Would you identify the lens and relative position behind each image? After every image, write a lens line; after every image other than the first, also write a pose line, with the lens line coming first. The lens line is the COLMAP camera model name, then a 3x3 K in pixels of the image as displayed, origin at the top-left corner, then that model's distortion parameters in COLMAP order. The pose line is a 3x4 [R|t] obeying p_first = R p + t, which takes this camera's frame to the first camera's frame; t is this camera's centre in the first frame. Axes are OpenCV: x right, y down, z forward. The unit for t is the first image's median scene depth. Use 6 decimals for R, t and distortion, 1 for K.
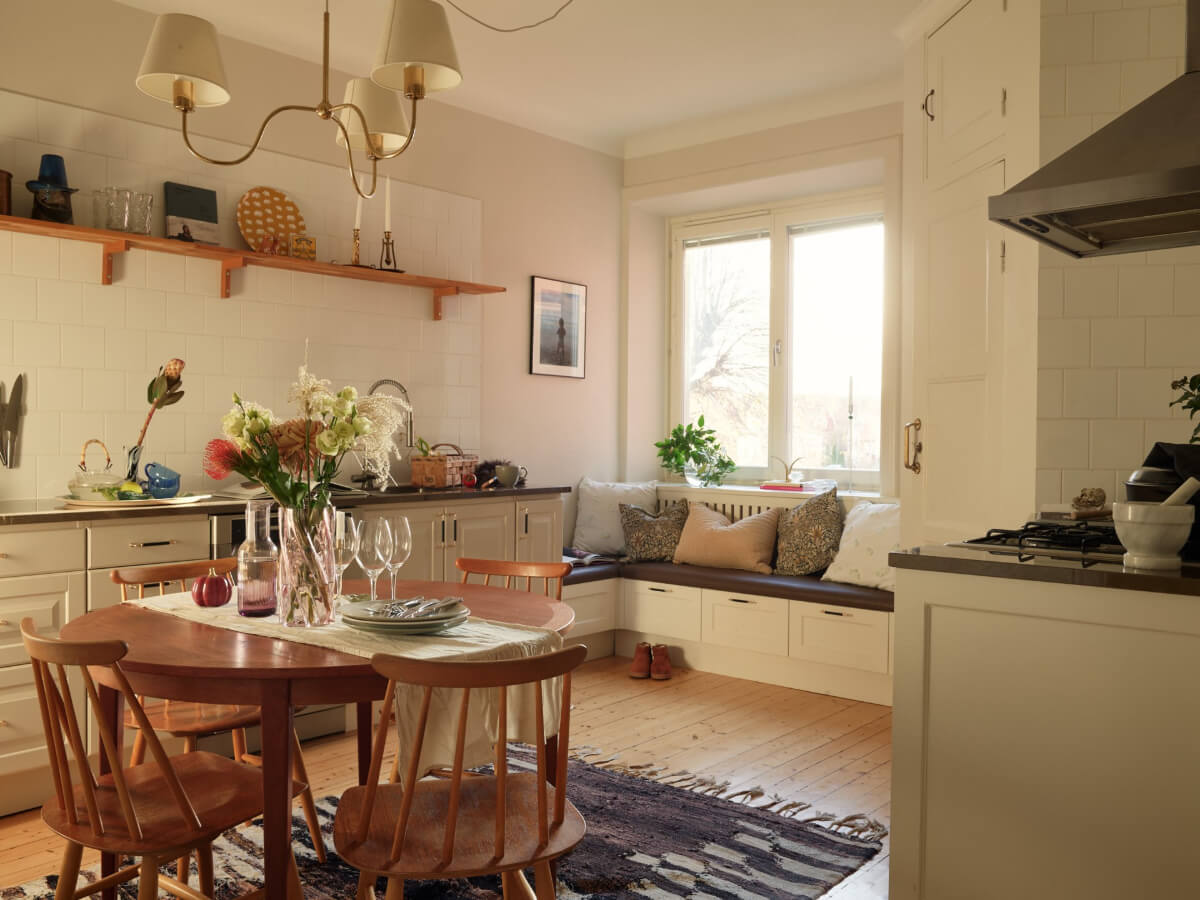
lens RADIAL K [[1018.3, 0, 600.0], [0, 1018.3, 450.0], [0, 0, 1]] dist [-0.058502, -0.003027]
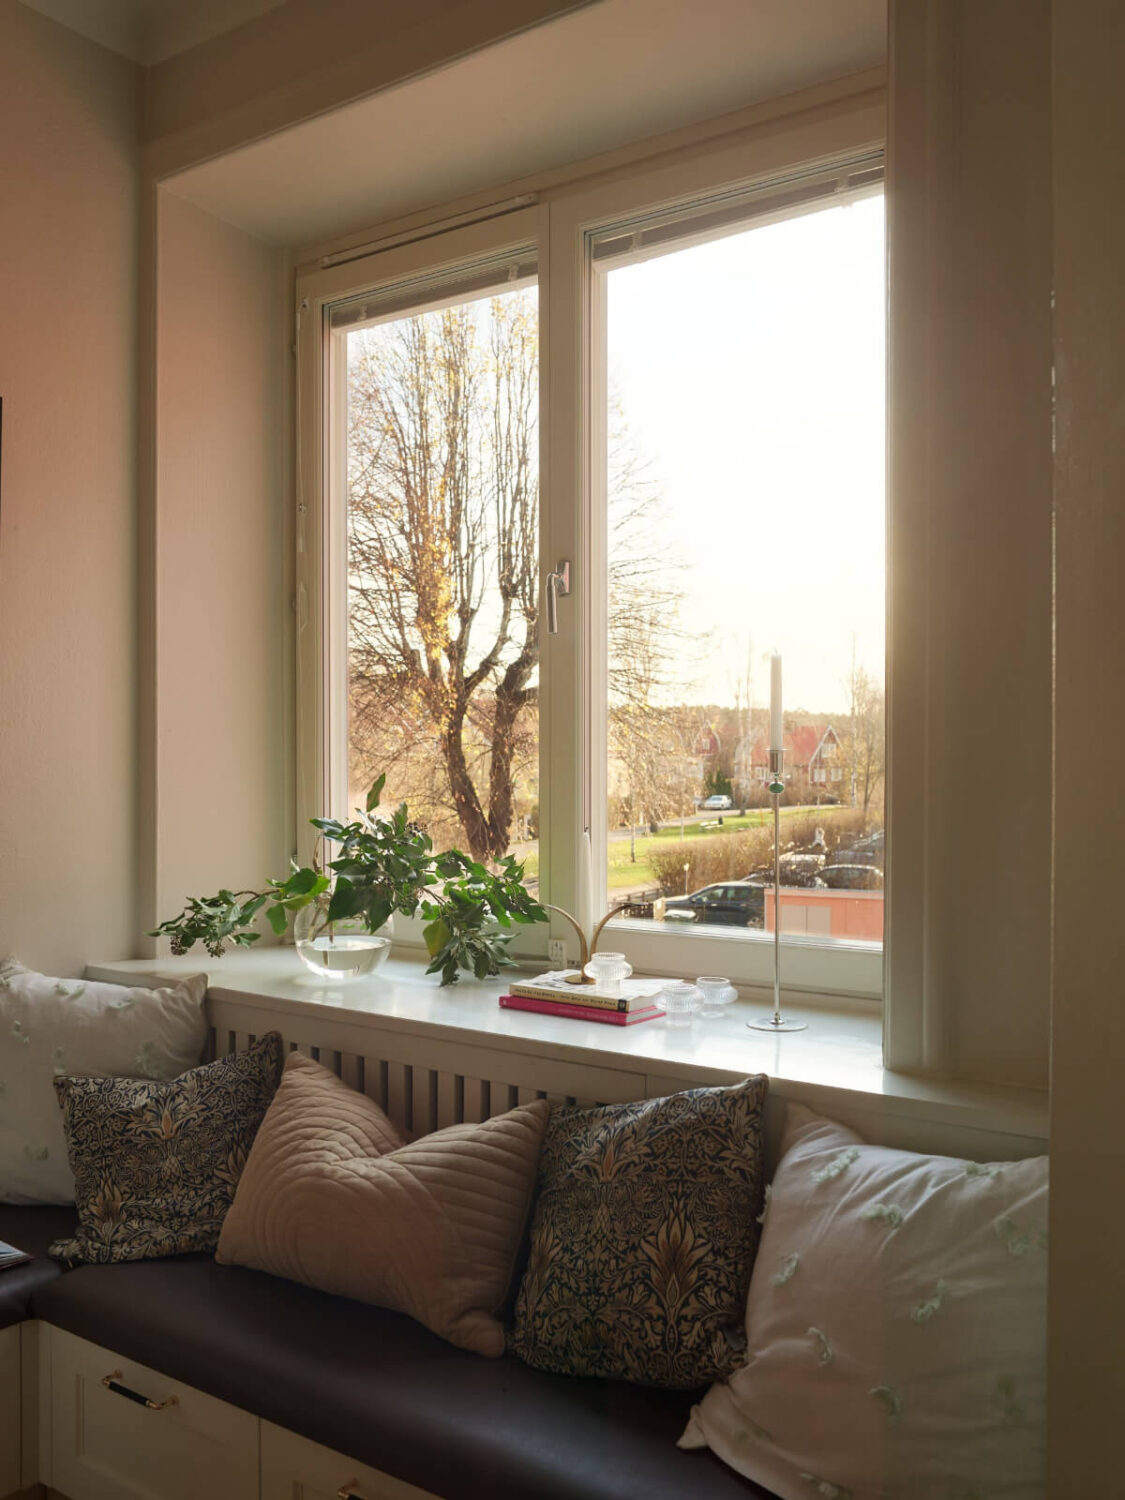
lens RADIAL K [[1290.6, 0, 559.7], [0, 1290.6, 778.4], [0, 0, 1]] dist [-0.036903, 0.003809]
pose [[0.994555, -0.009457, 0.103785, 0.146683], [0.009388, 0.999955, 0.001156, -0.038242], [-0.103791, -0.000176, 0.994599, 0.641763]]
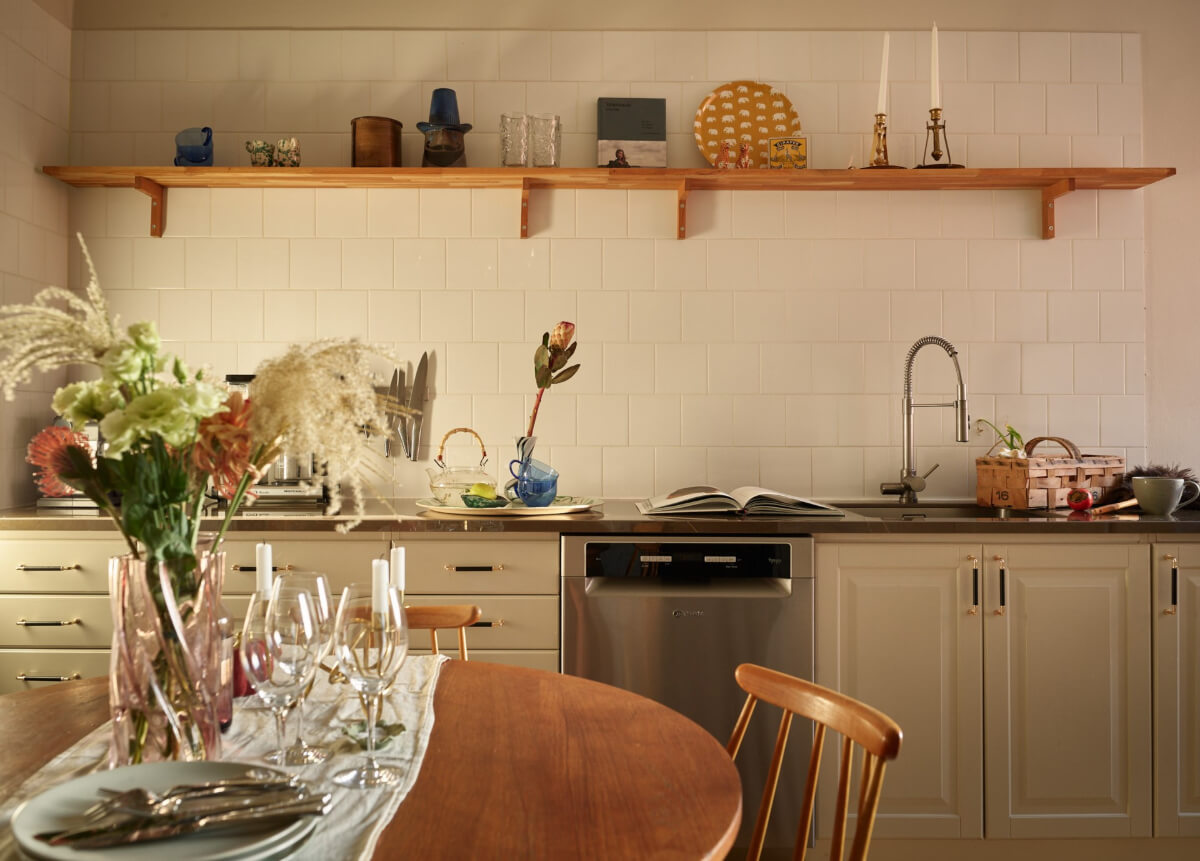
lens RADIAL K [[1032.2, 0, 544.5], [0, 1032.2, 401.0], [0, 0, 1]] dist [-0.000308, -0.006935]
pose [[0.655435, -0.018047, -0.755036, 0.111807], [-0.010874, 0.999385, -0.033327, -0.003667], [0.755173, 0.030054, 0.654836, 0.351392]]
